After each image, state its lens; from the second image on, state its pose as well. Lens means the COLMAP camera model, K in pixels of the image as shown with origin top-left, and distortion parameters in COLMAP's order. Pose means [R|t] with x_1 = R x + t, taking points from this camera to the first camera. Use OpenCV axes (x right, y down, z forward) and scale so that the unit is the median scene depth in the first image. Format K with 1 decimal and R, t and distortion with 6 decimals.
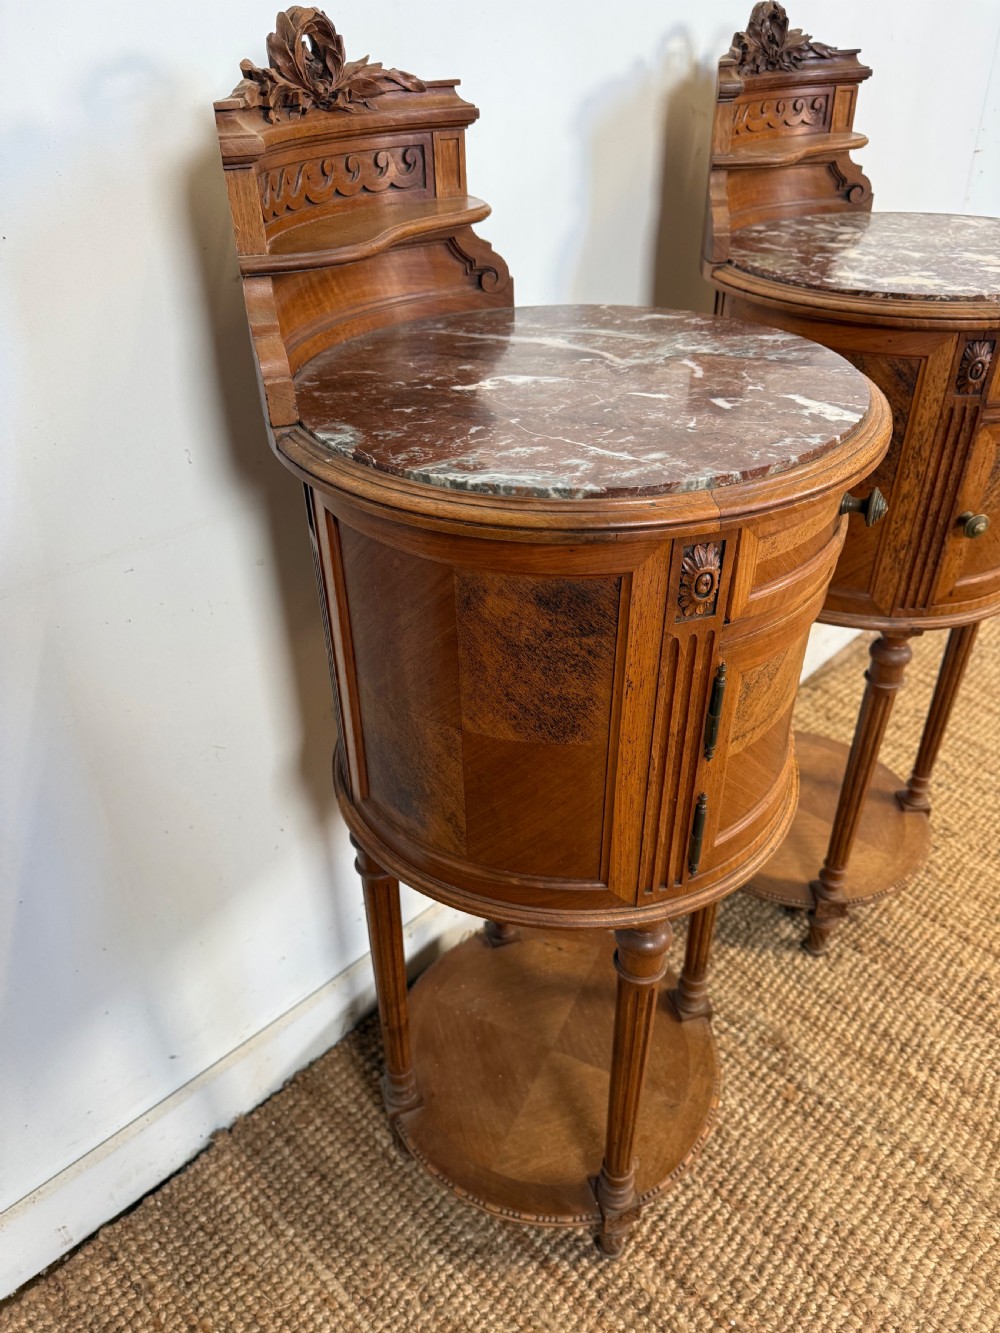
lens RADIAL K [[984.3, 0, 514.5], [0, 984.3, 663.3], [0, 0, 1]] dist [0.012760, -0.009761]
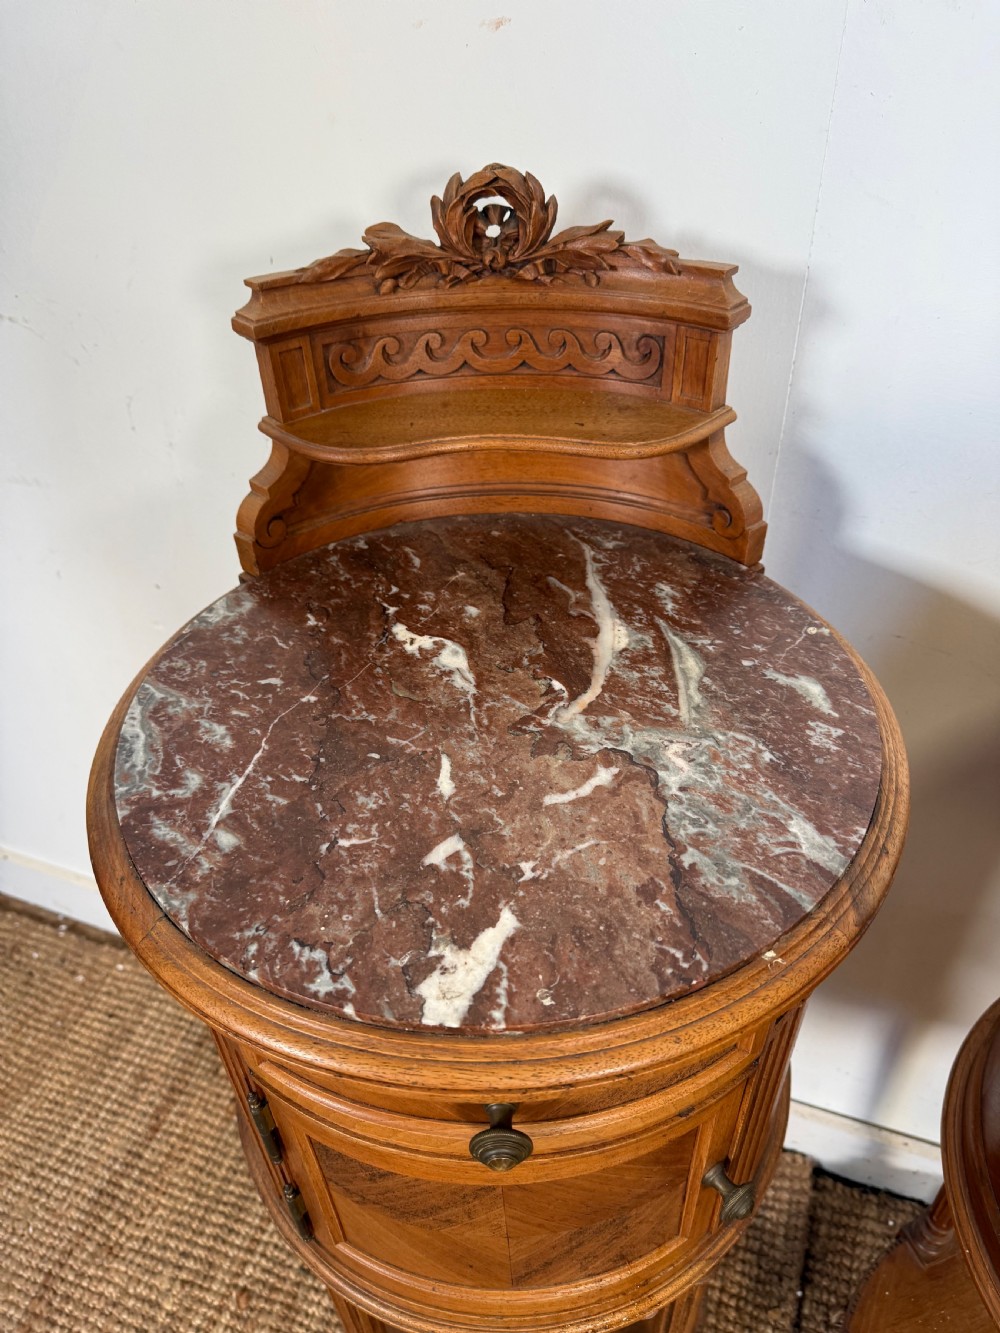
lens RADIAL K [[960.6, 0, 500.2], [0, 960.6, 678.6], [0, 0, 1]] dist [0.071810, -0.077020]
pose [[0.423749, 0.569606, -0.704263, 0.377432], [-0.475388, 0.801685, 0.362364, -0.371386], [0.771002, 0.181246, 0.610497, 0.348880]]
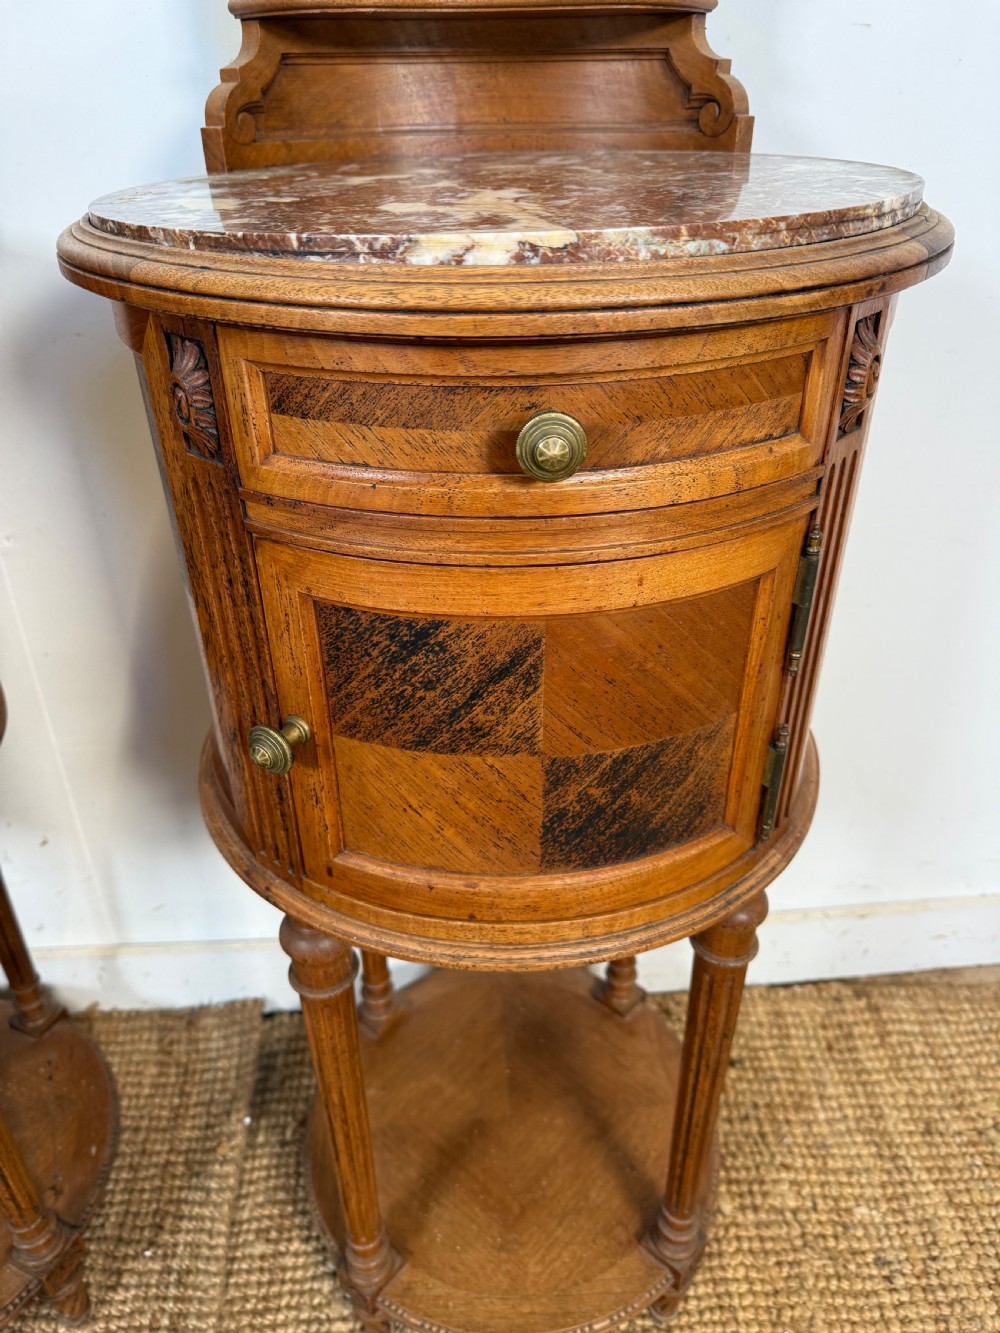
lens RADIAL K [[974.8, 0, 495.7], [0, 974.8, 669.3], [0, 0, 1]] dist [-0.009806, -0.001419]
pose [[0.740354, 0.353724, -0.571626, 0.712390], [-0.370134, 0.924351, 0.092604, -0.229668], [0.561139, 0.143018, 0.815272, 0.613263]]
